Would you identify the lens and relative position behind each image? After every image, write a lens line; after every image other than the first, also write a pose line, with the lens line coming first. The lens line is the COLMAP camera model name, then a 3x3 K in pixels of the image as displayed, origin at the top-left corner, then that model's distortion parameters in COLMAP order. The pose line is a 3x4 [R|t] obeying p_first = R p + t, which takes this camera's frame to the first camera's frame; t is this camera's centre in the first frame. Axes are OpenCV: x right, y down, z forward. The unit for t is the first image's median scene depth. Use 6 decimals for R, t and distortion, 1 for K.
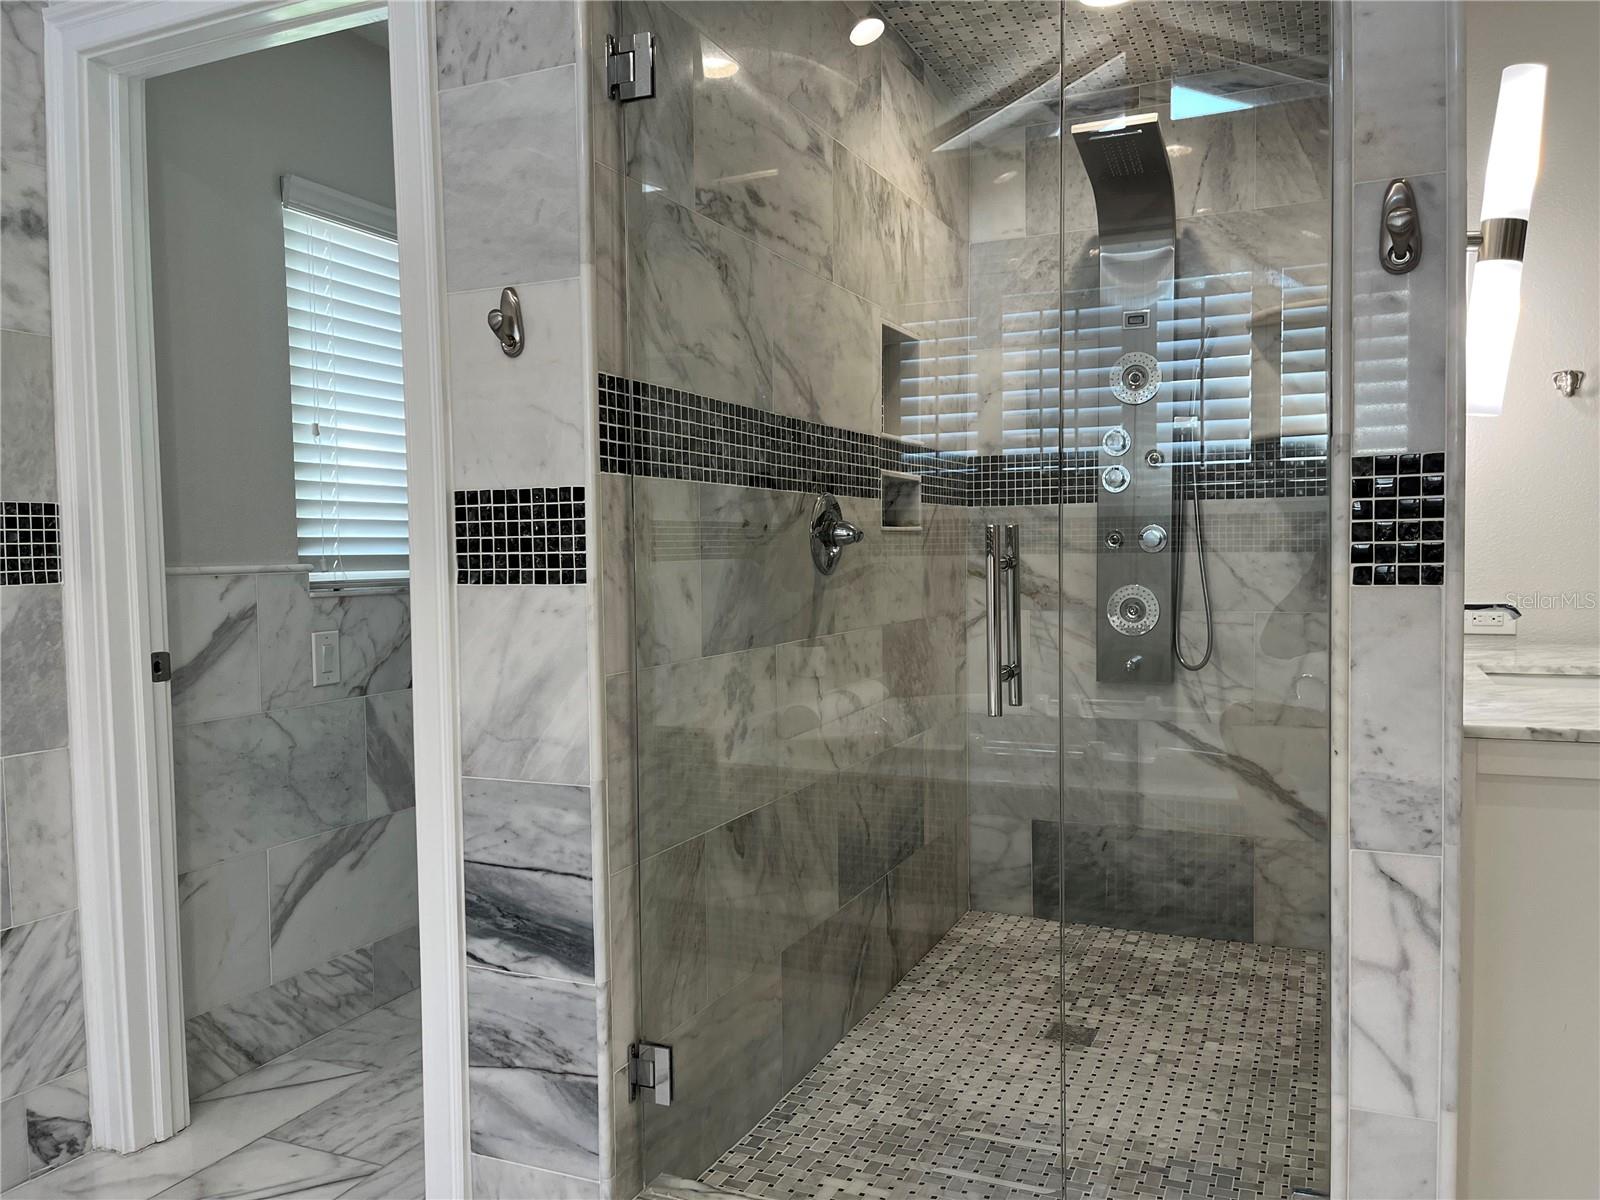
lens RADIAL K [[1195.3, 0, 806.2], [0, 1195.3, 609.5], [0, 0, 1]] dist [0.058751, -0.078387]
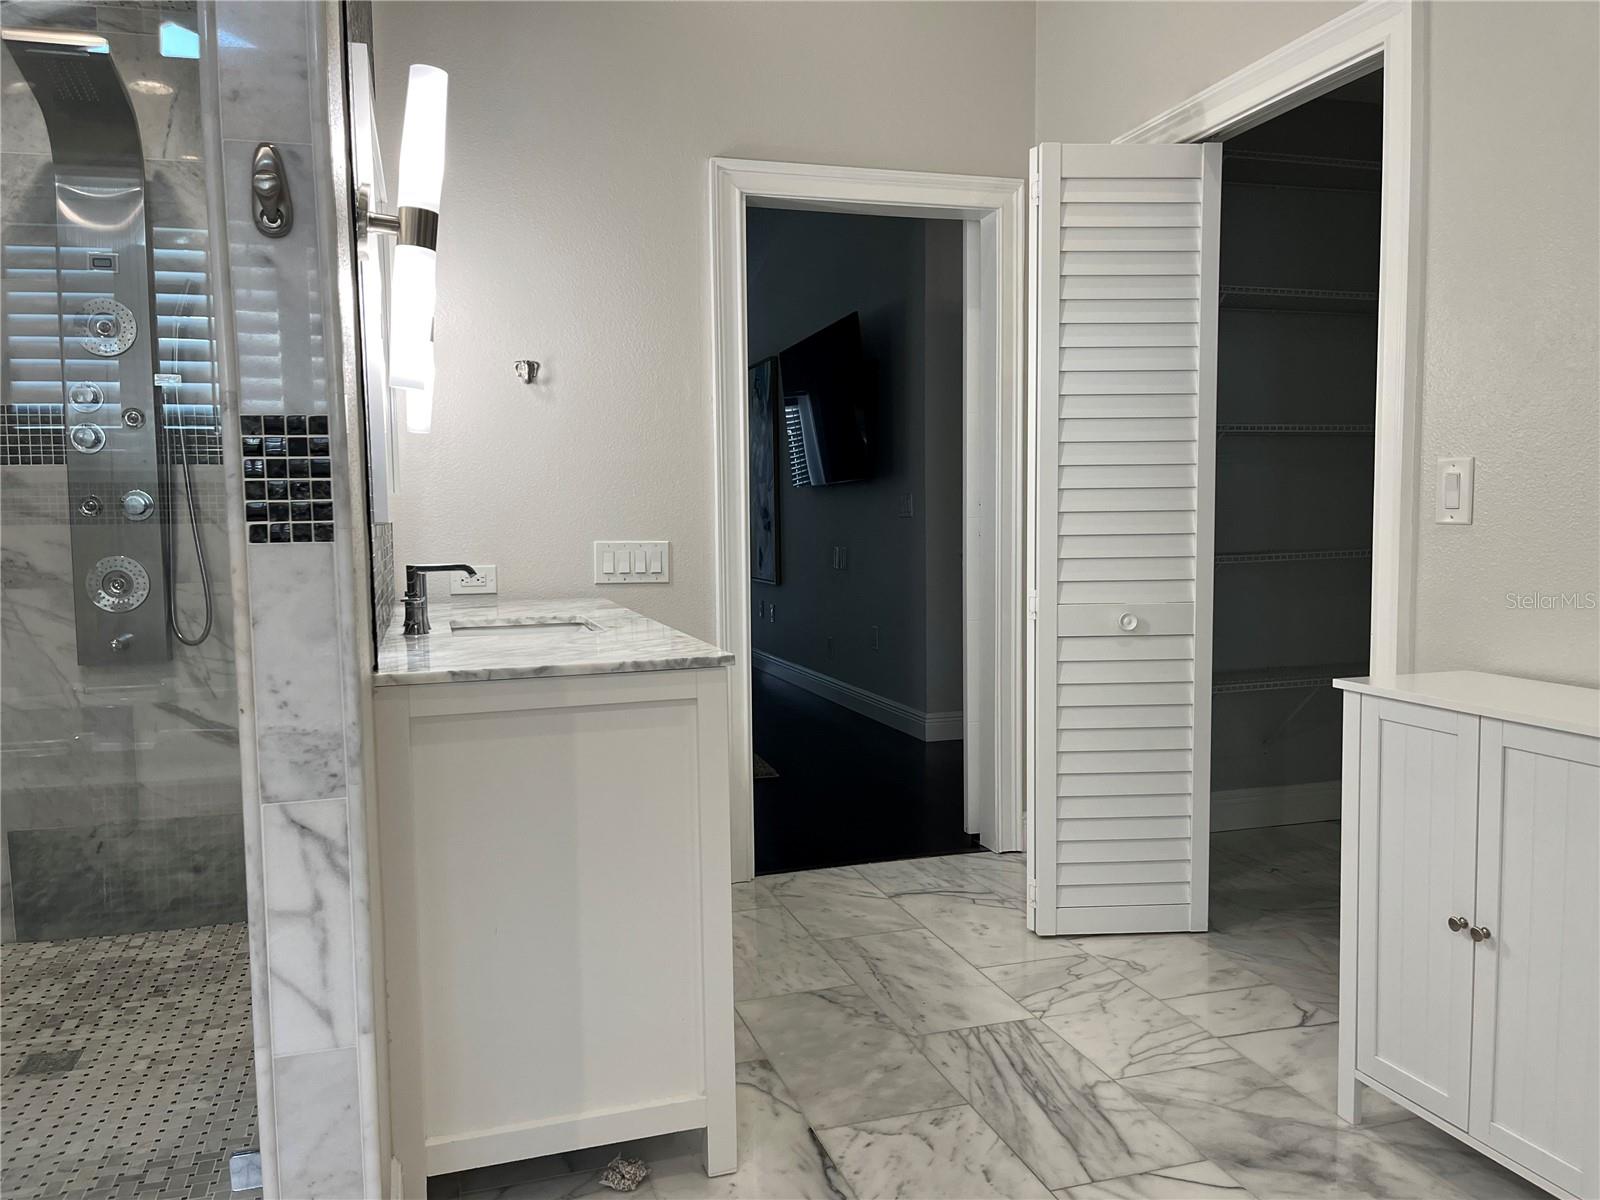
lens RADIAL K [[1194.3, 0, 807.1], [0, 1194.3, 609.1], [0, 0, 1]] dist [0.088219, -0.126069]
pose [[0.762021, -0.048336, 0.645746, 0.095611], [0.036955, 0.998831, 0.031156, 0.012703], [-0.646497, 0.000122, 0.762916, -0.044641]]
